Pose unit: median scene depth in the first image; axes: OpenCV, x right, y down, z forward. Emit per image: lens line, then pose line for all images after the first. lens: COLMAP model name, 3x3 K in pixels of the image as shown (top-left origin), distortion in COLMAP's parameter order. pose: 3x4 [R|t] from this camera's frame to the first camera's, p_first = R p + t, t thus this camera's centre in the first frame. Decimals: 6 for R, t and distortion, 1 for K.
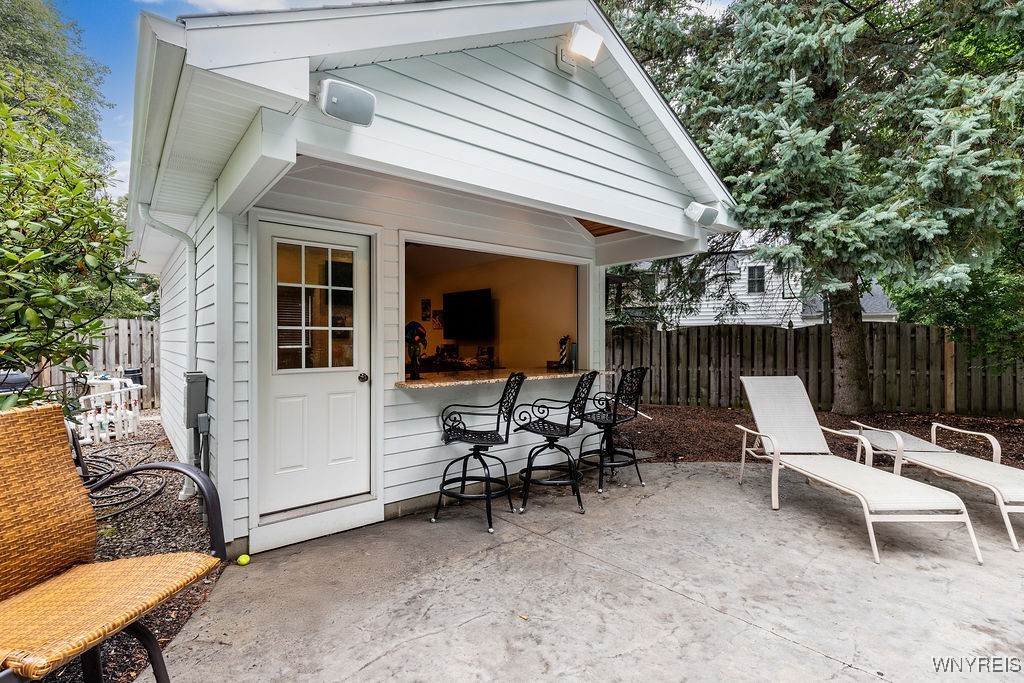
lens RADIAL K [[481.1, 0, 512.0], [0, 481.1, 341.5], [0, 0, 1]] dist [0.015966, 0.000012]
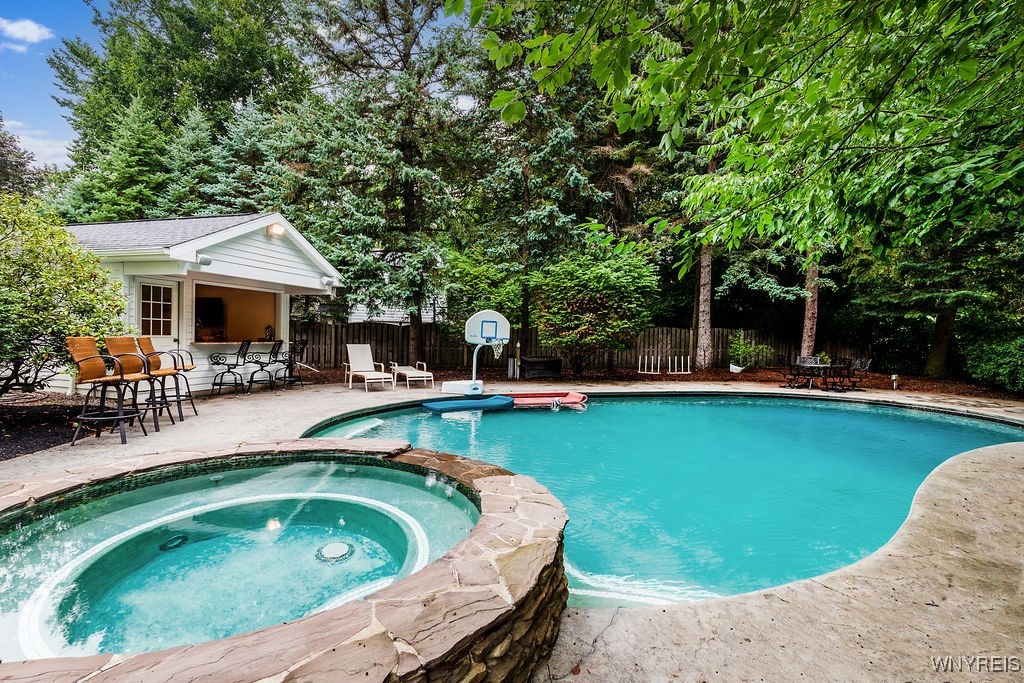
lens RADIAL K [[481.1, 0, 512.0], [0, 481.1, 341.5], [0, 0, 1]] dist [0.015966, 0.000012]
pose [[0.831981, 0.013565, 0.554639, -0.210646], [-0.022349, 0.999709, 0.009074, 0.018225], [-0.554354, -0.019945, 0.832042, -1.640243]]
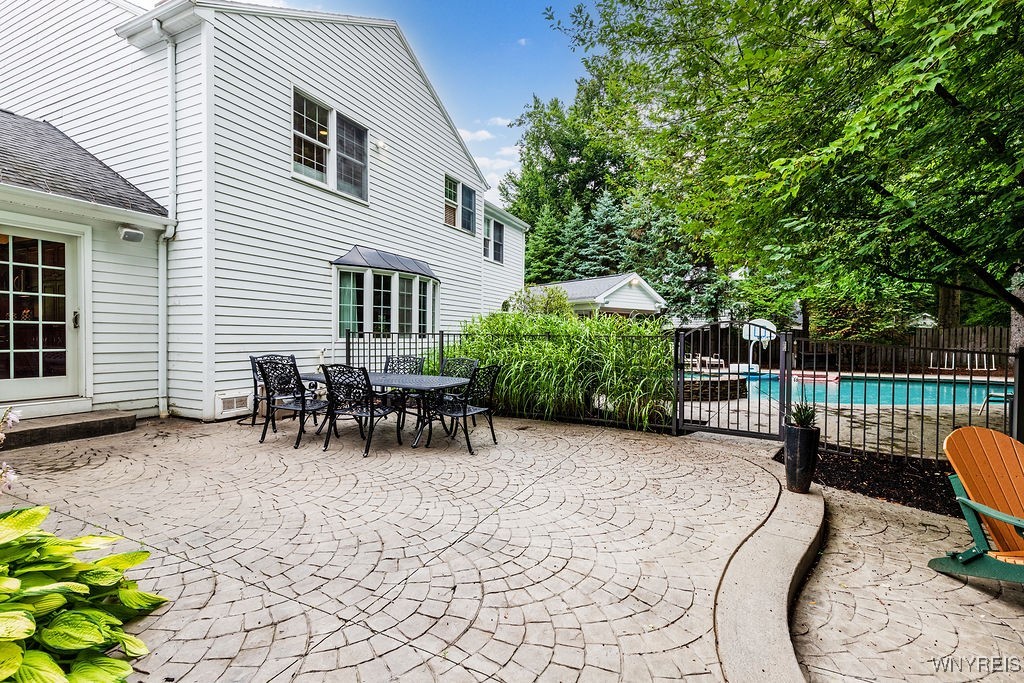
lens RADIAL K [[481.1, 0, 512.0], [0, 481.1, 341.5], [0, 0, 1]] dist [0.015966, 0.000012]
pose [[0.999602, 0.012591, -0.025228, -0.823095], [-0.012493, 0.999914, 0.004030, 0.073309], [0.025276, -0.003713, 0.999674, -3.388547]]
